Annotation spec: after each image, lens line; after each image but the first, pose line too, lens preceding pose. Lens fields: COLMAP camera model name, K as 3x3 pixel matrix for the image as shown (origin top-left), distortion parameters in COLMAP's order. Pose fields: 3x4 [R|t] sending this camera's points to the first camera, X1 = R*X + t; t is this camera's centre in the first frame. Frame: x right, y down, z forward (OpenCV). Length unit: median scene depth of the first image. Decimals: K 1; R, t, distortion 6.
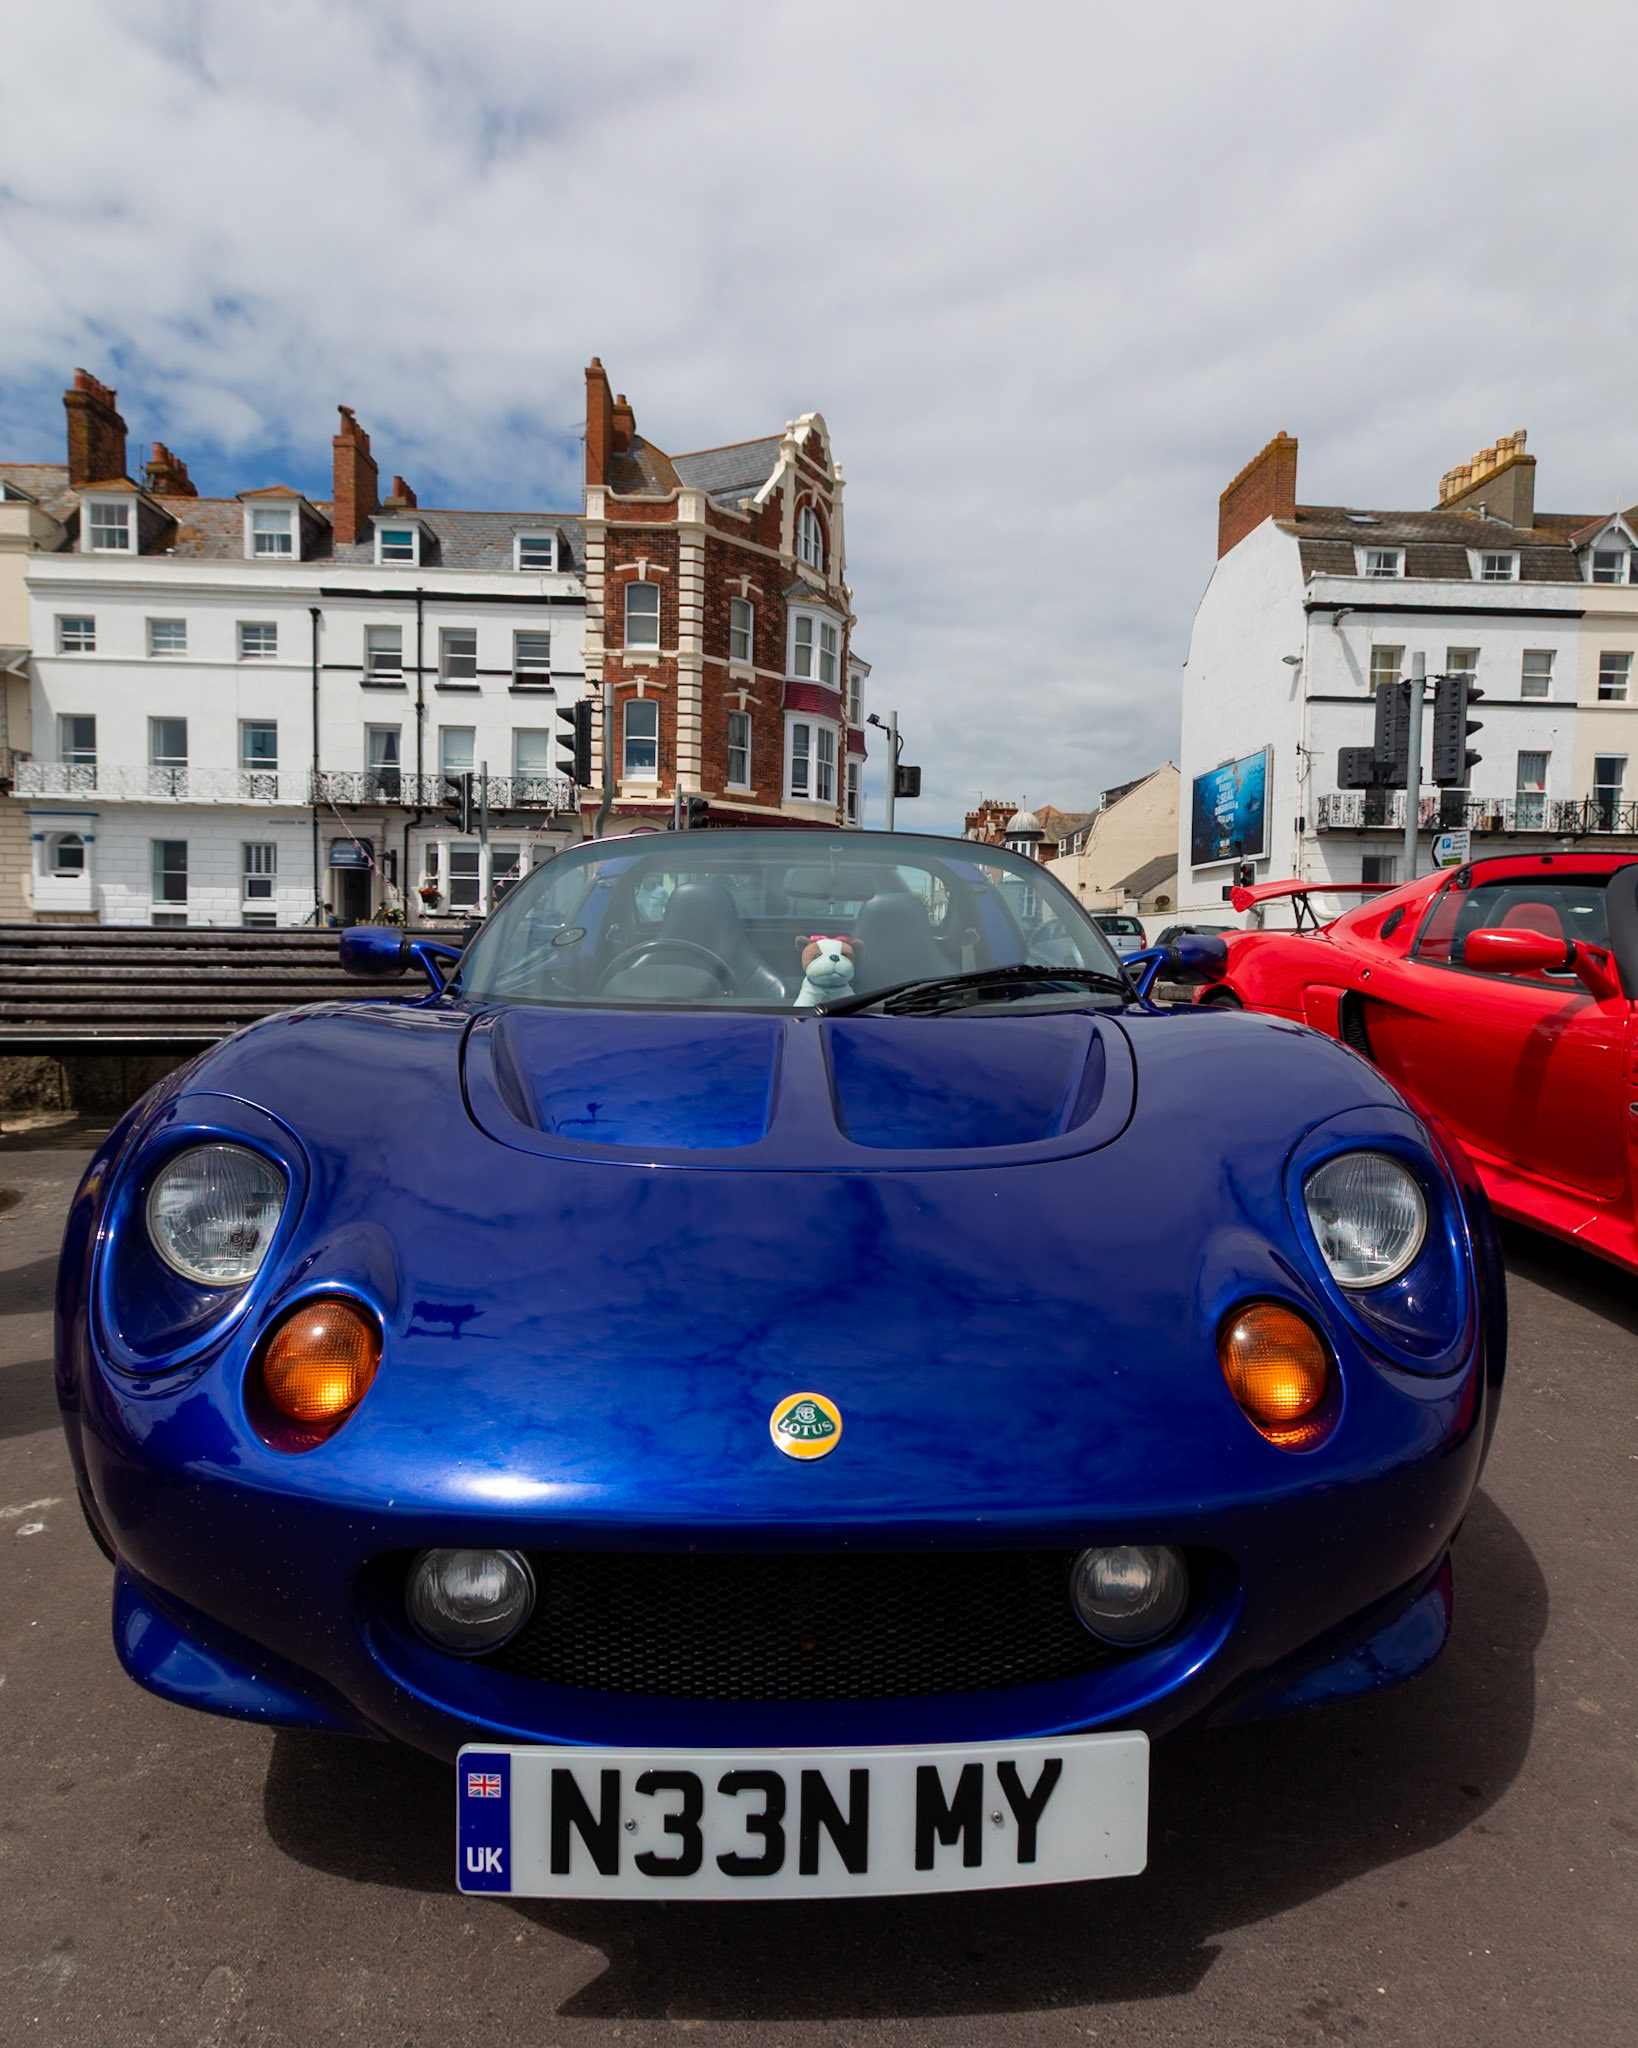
lens RADIAL K [[1161.8, 0, 828.2], [0, 1161.8, 1002.5], [0, 0, 1]] dist [0.000476, 0.001598]
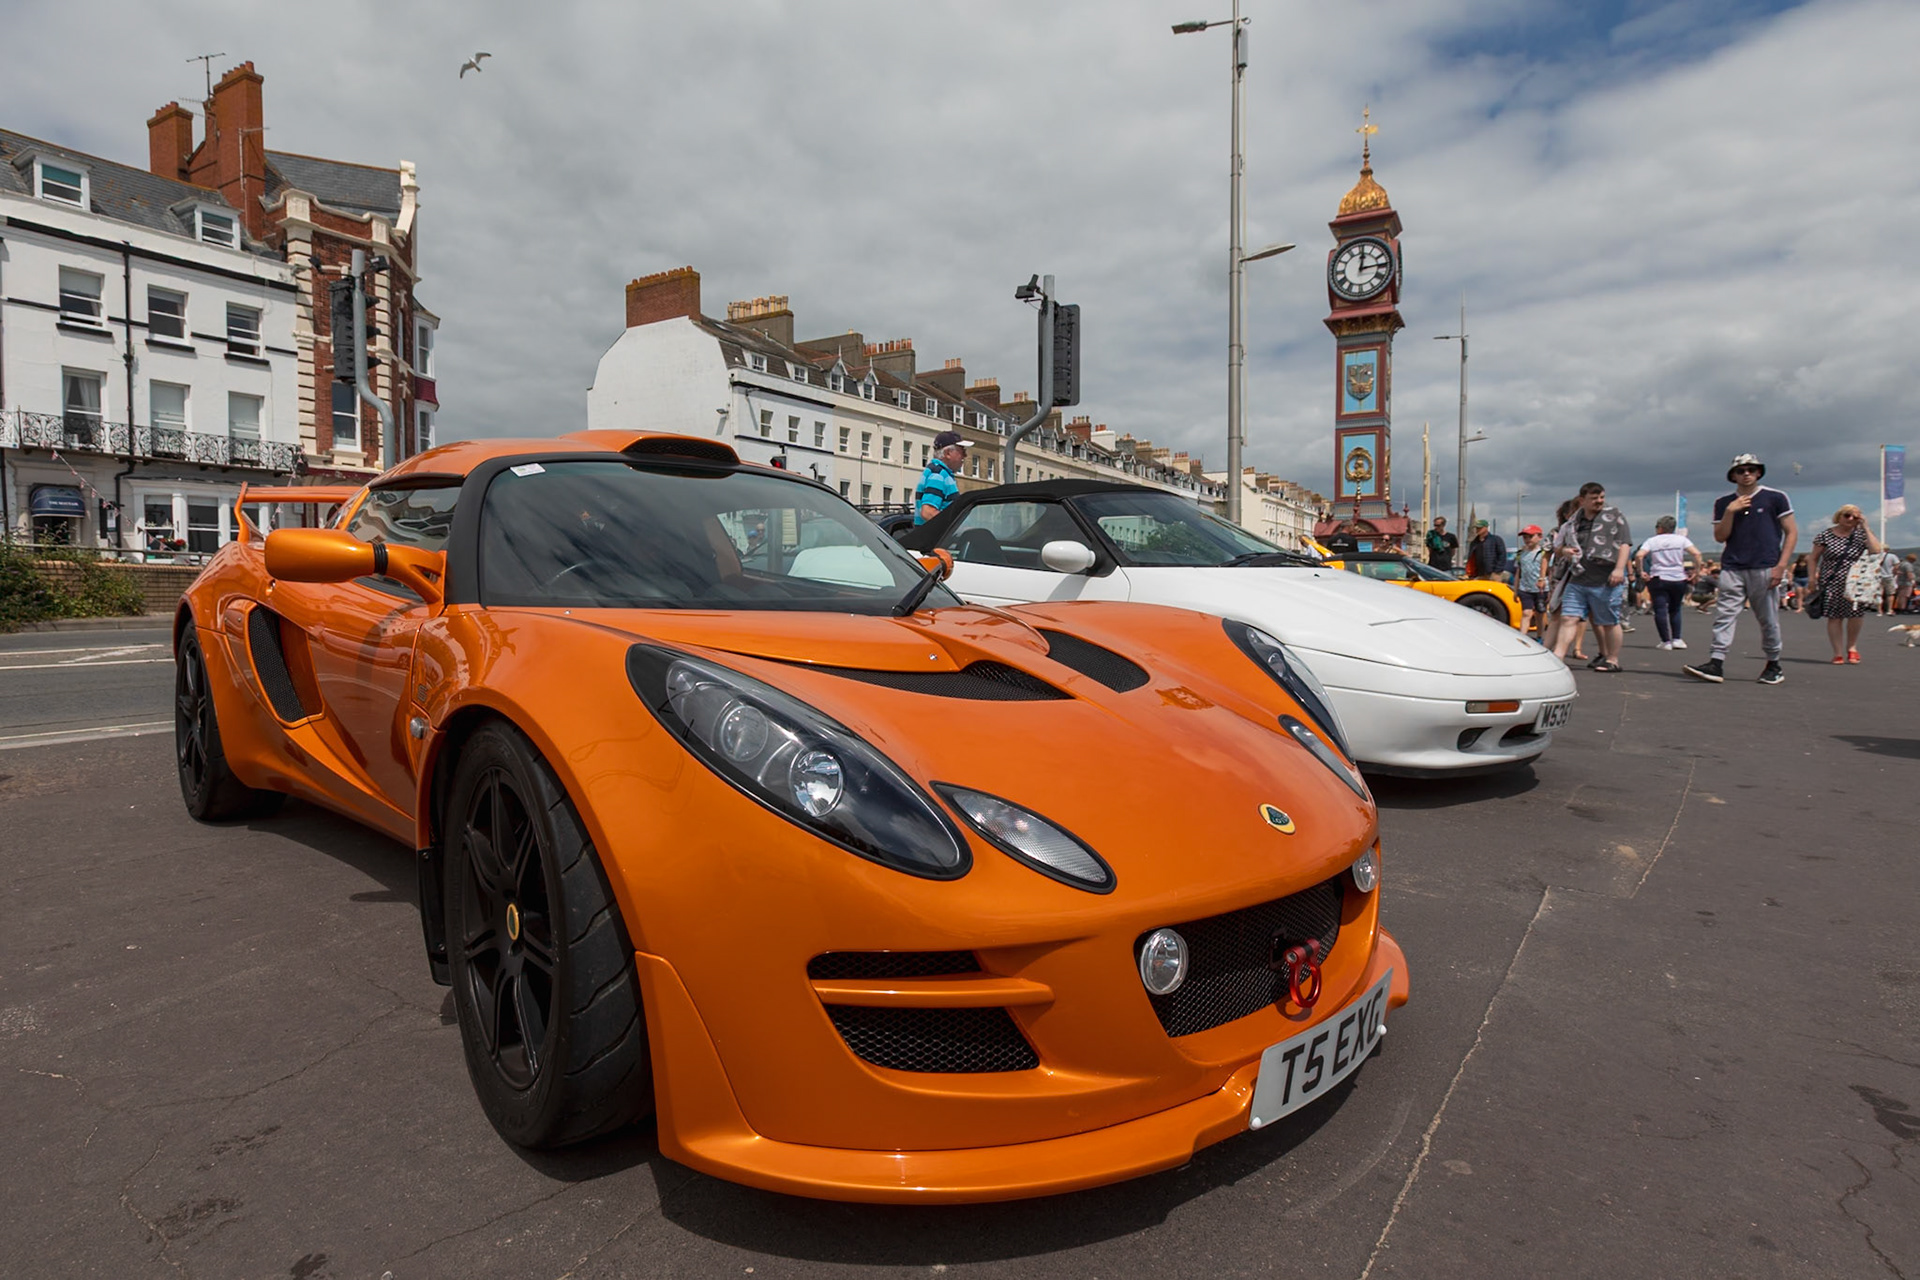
lens RADIAL K [[1004.1, 0, 909.0], [0, 1004.1, 622.1], [0, 0, 1]] dist [0.001582, -0.002193]
pose [[0.572146, -0.050261, 0.818610, -0.666164], [0.057444, 0.998125, 0.021134, -0.005037], [-0.818138, 0.034933, 0.573961, -0.047366]]
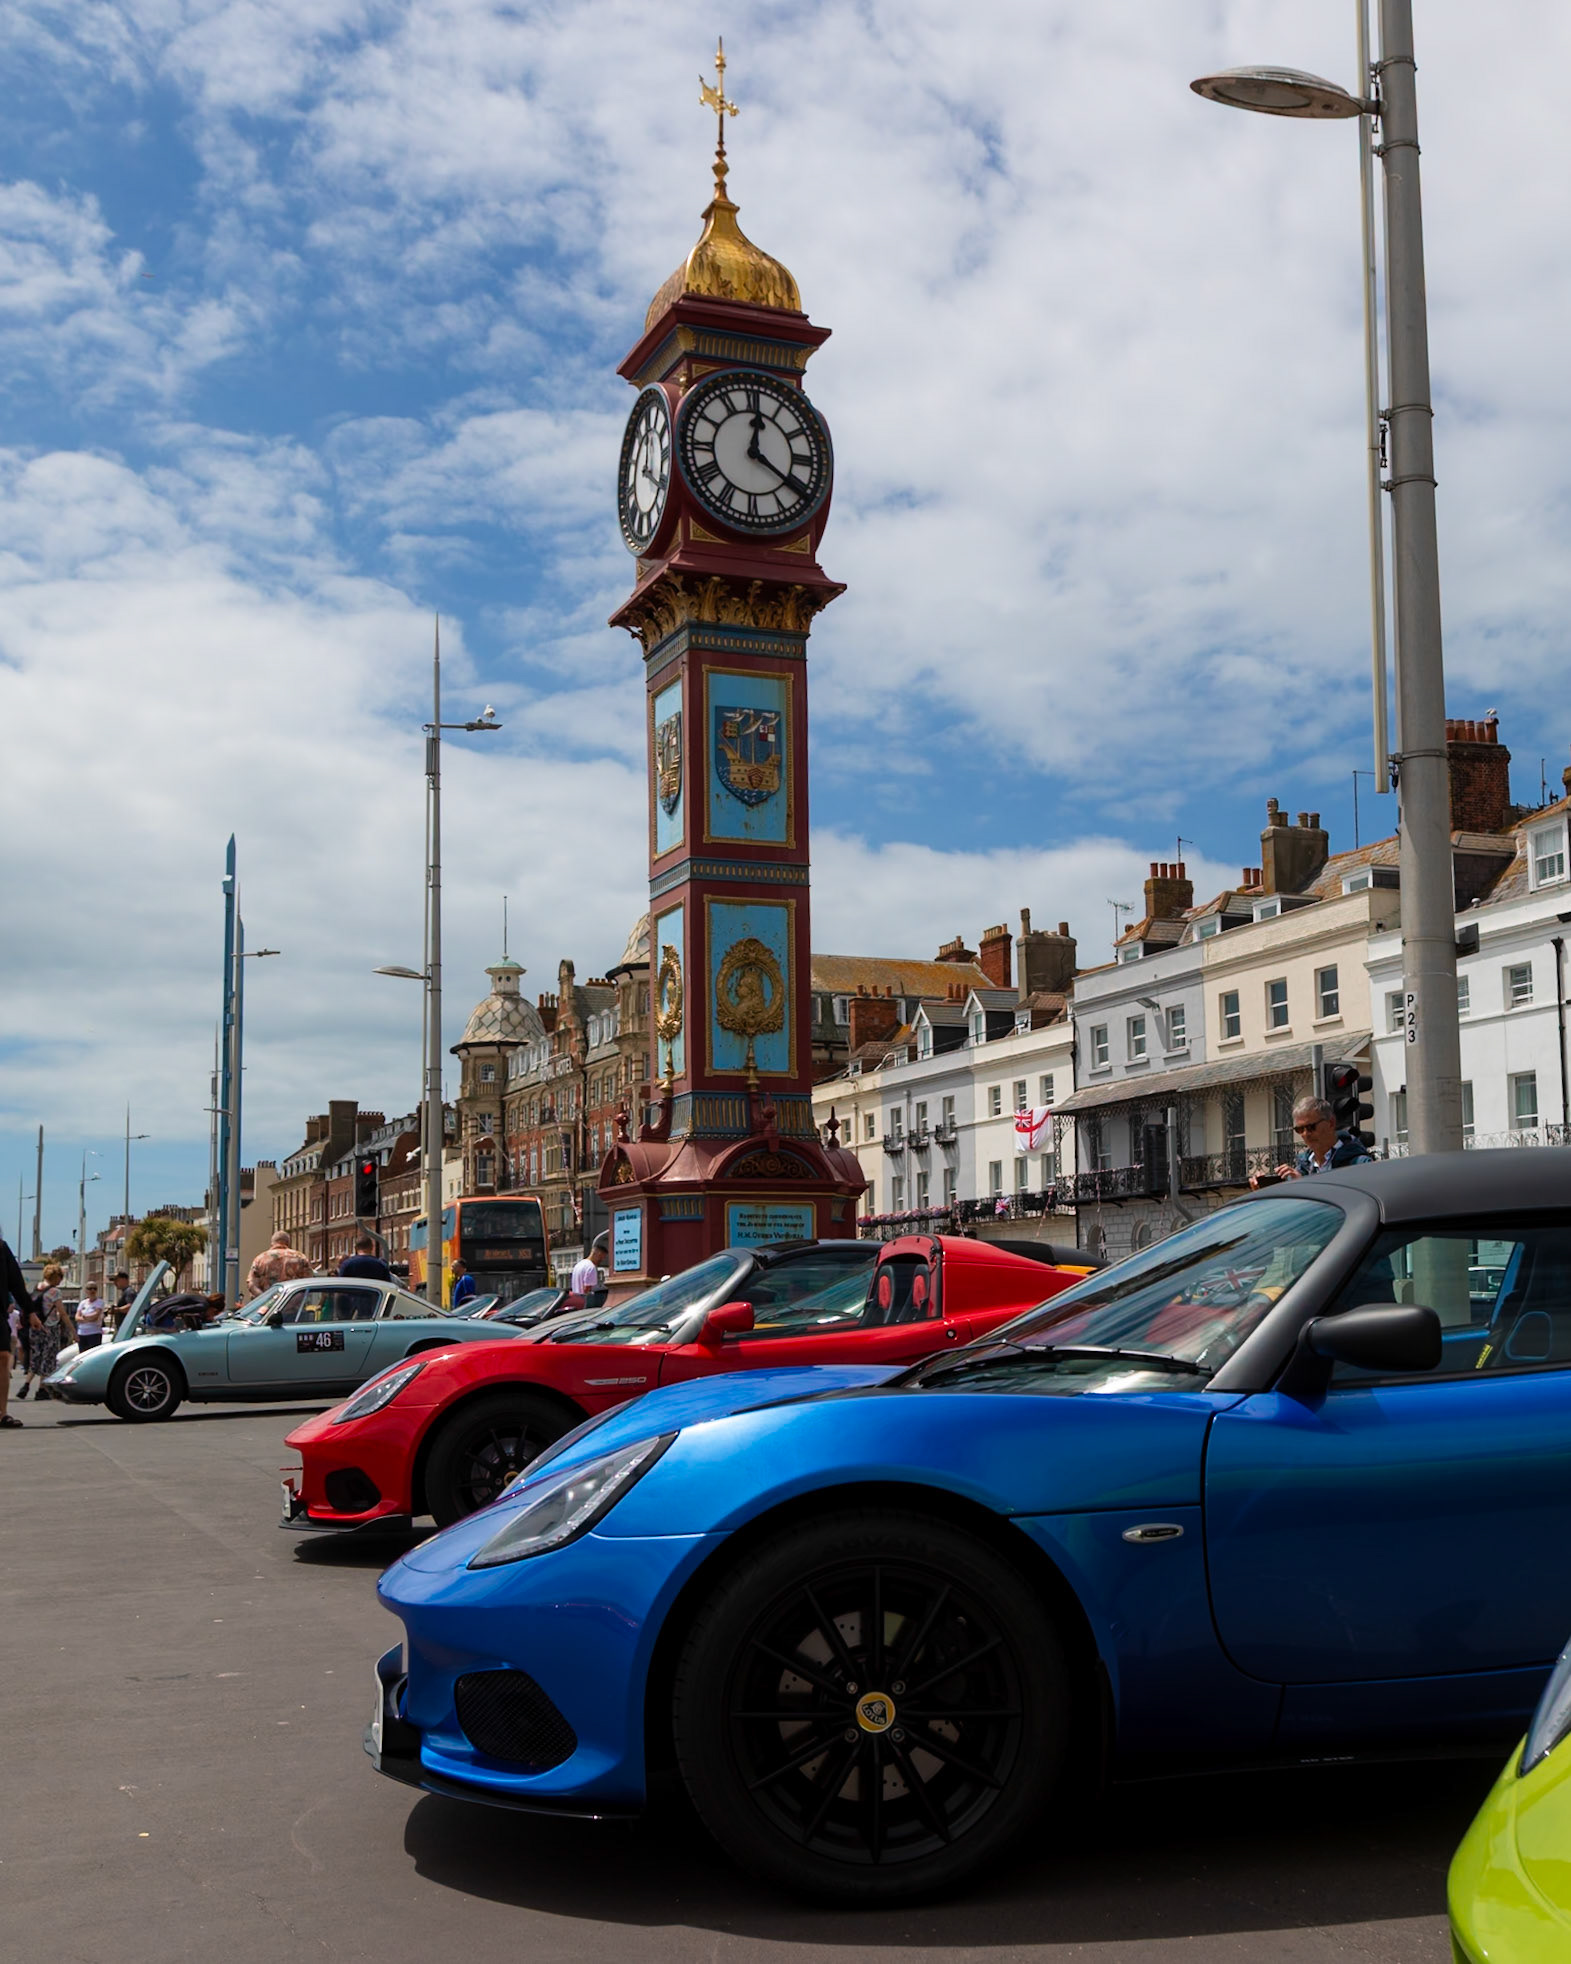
lens RADIAL K [[2335.4, 0, 777.5], [0, 2335.4, 1118.7], [0, 0, 1]] dist [-0.012201, 0.000000]
pose [[0.319401, -0.108500, -0.941388, 0.955785], [-0.031992, 0.991623, -0.125144, 0.029649], [0.947079, 0.070088, 0.313255, -0.083607]]
